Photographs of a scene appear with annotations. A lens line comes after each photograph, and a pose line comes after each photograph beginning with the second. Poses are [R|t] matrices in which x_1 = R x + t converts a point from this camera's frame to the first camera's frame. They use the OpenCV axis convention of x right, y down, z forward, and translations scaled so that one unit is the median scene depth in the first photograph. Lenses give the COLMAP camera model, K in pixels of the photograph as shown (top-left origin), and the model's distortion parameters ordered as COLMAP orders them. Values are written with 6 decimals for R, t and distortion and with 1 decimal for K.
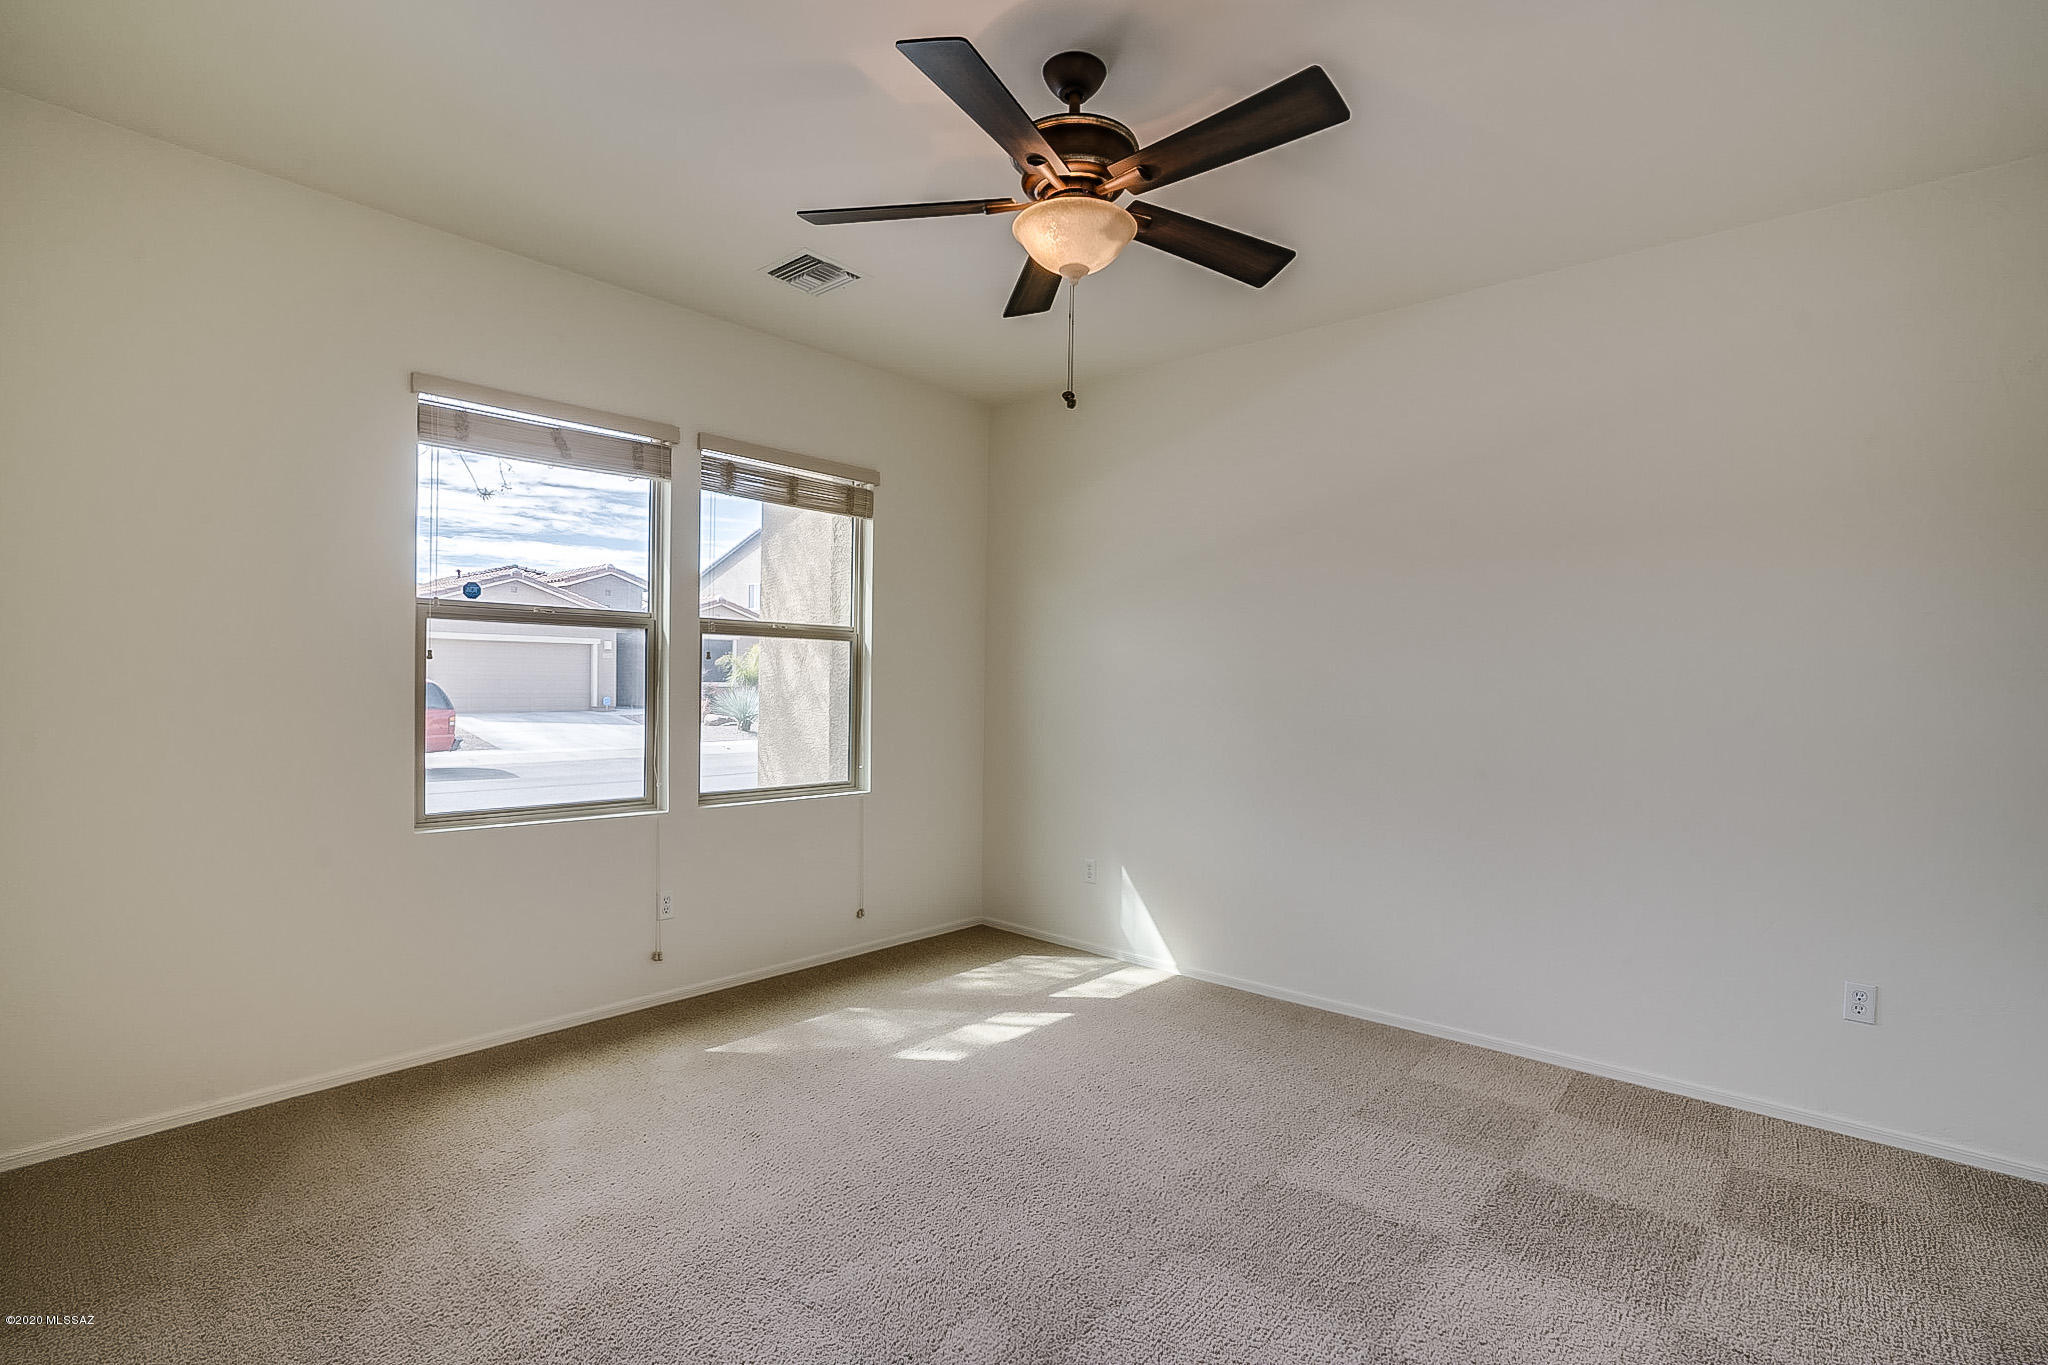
lens RADIAL K [[963.2, 0, 1006.9], [0, 963.2, 694.4], [0, 0, 1]] dist [-0.061067, 0.026145]
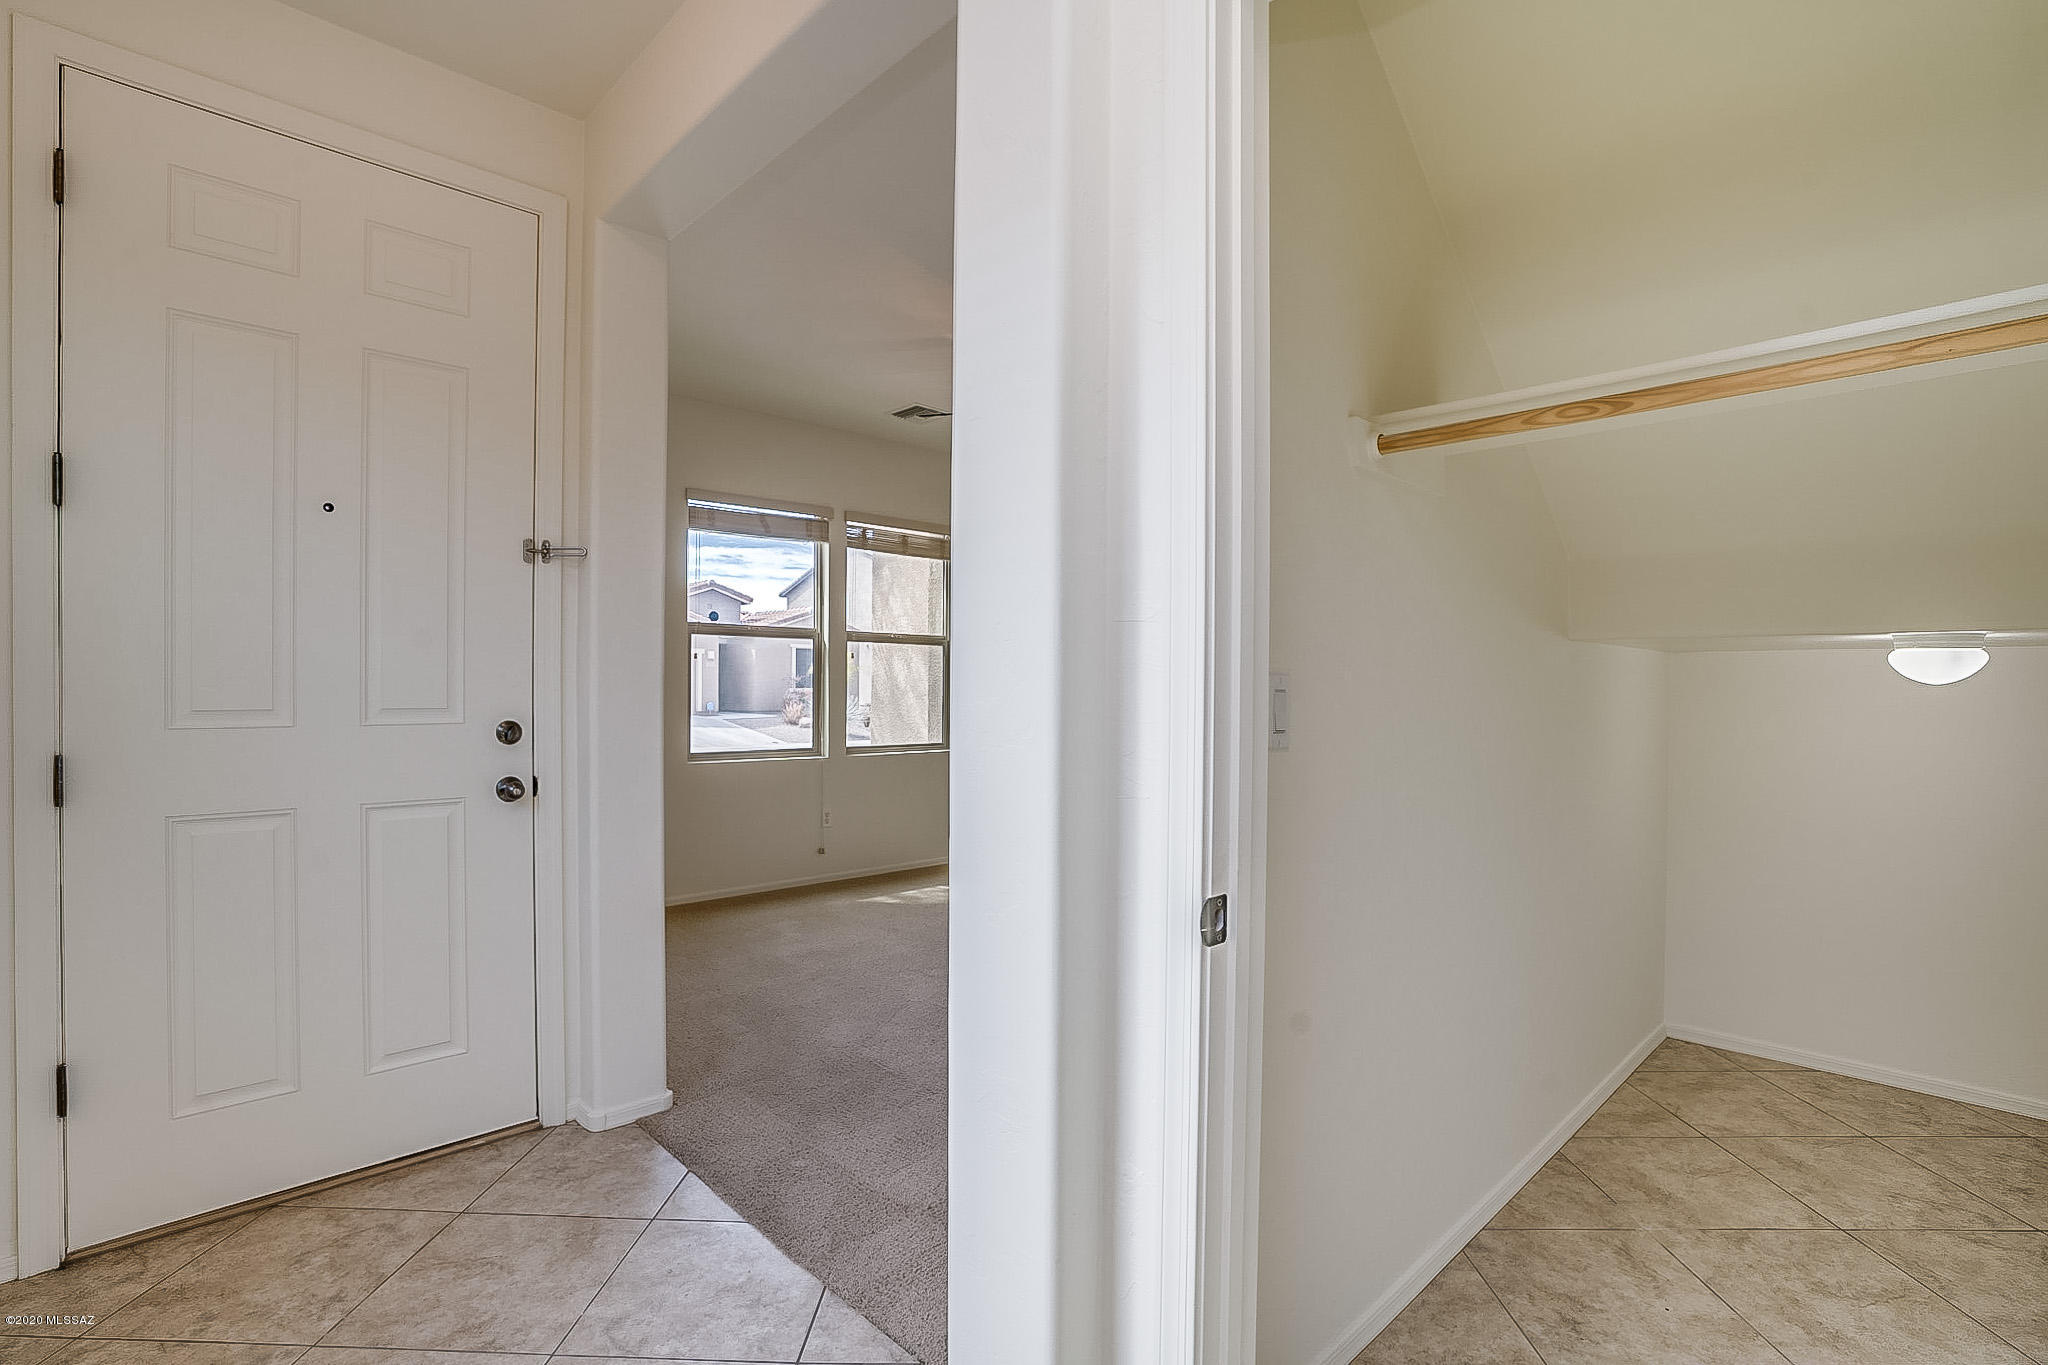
lens RADIAL K [[969.5, 0, 1023.7], [0, 969.5, 694.9], [0, 0, 1]] dist [-0.054978, 0.020546]
pose [[0.997793, -0.007767, -0.065950, 0.063688], [0.007303, 0.999947, -0.007280, 0.035523], [0.066003, 0.006782, 0.997796, -0.530503]]
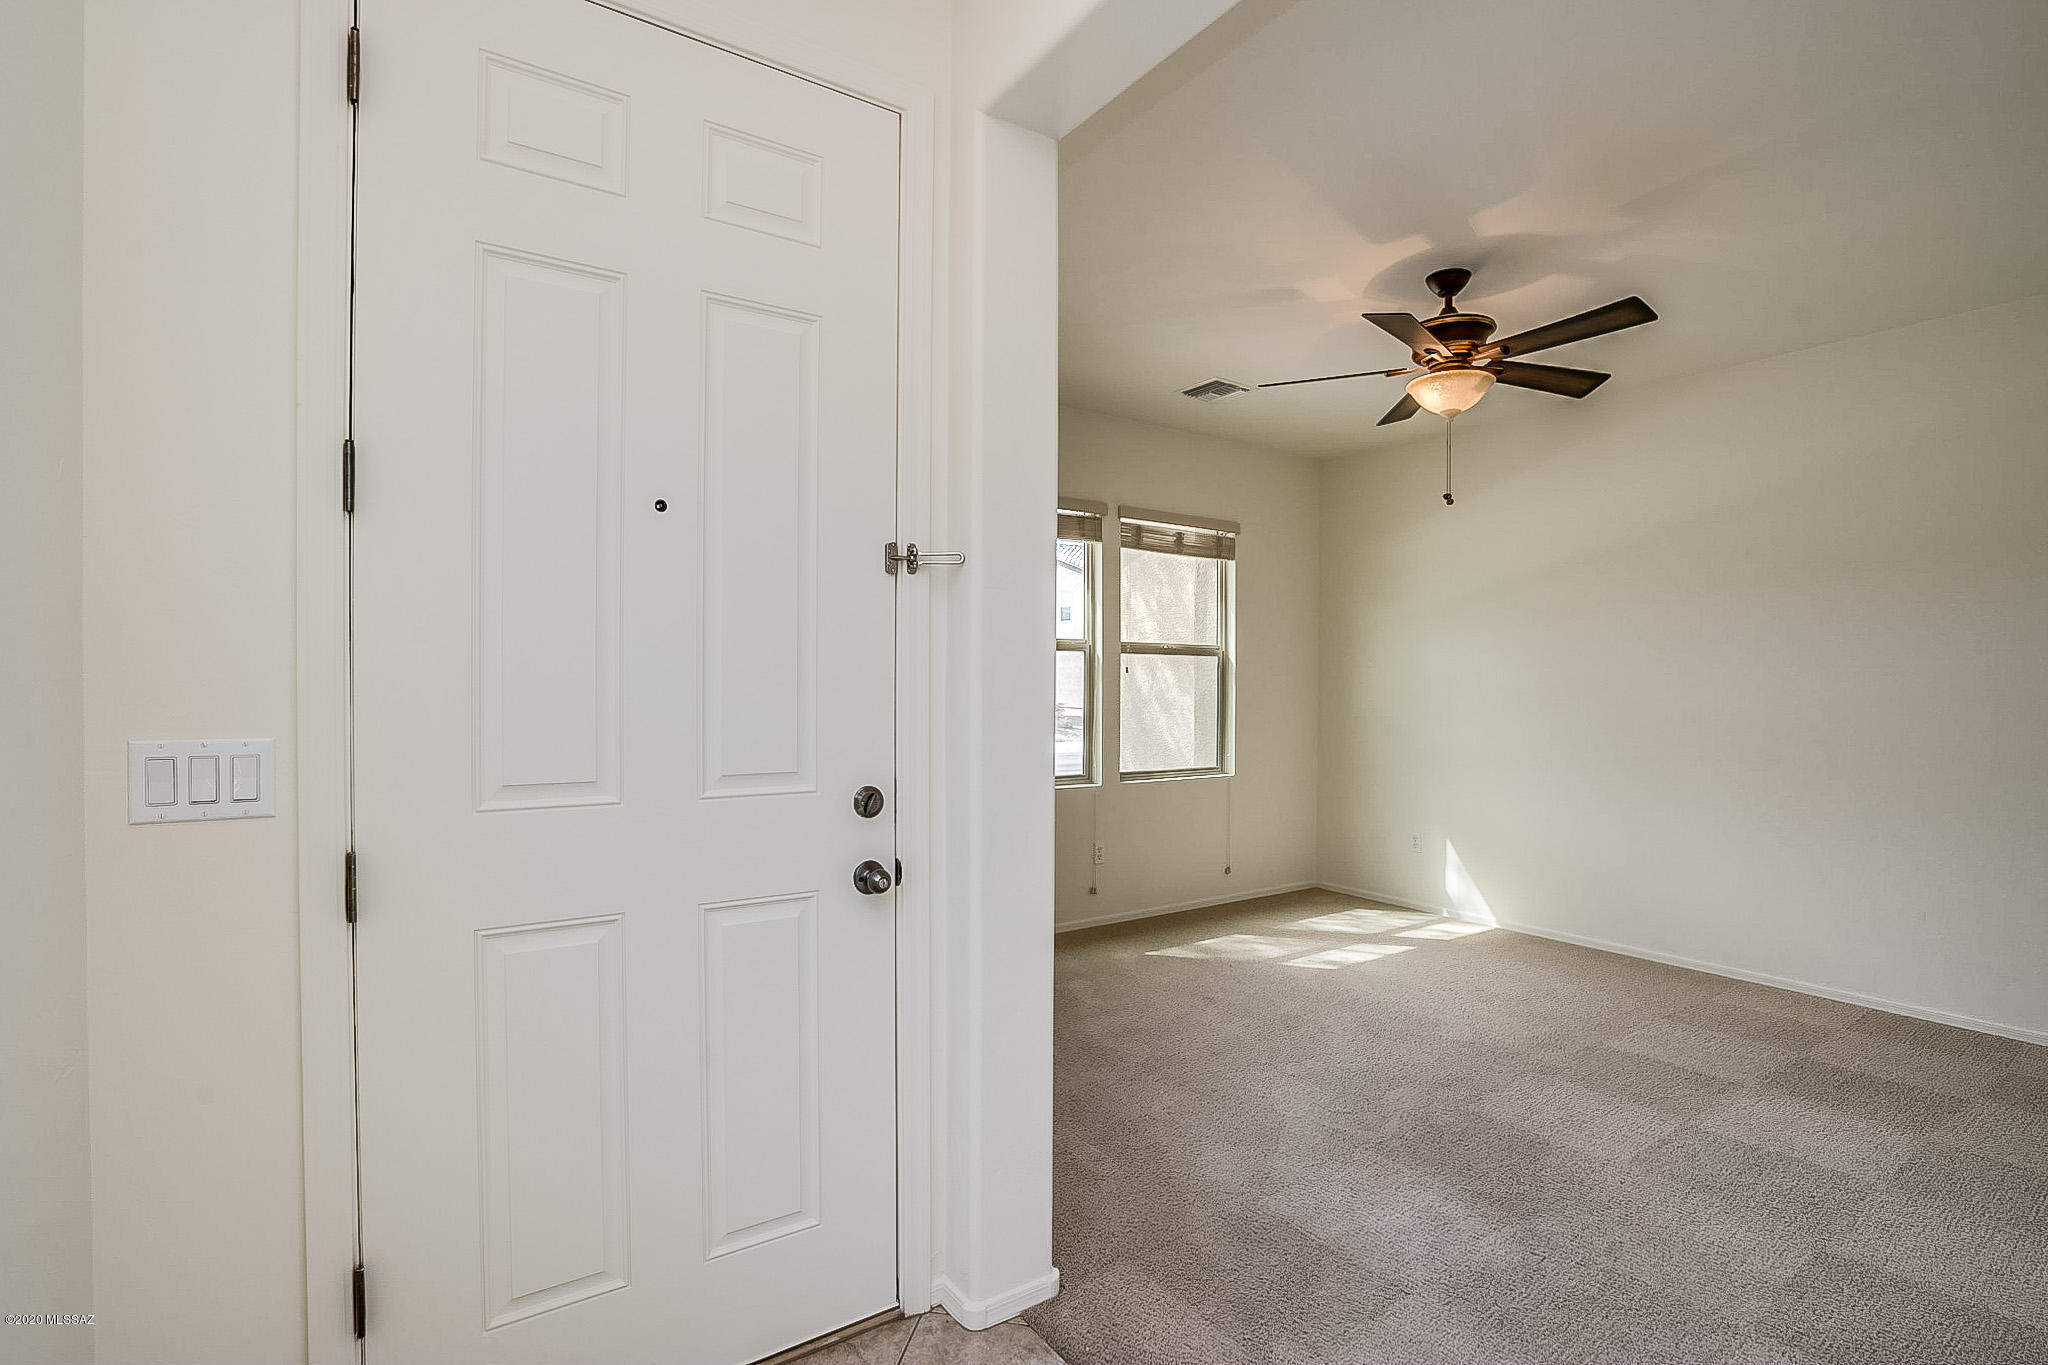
lens RADIAL K [[963.2, 0, 1006.9], [0, 963.2, 694.4], [0, 0, 1]] dist [-0.061067, 0.026145]
pose [[0.969006, -0.008554, -0.246889, -0.141744], [0.006919, 0.999948, -0.007492, 0.002776], [0.246940, 0.005552, 0.969015, -0.360554]]
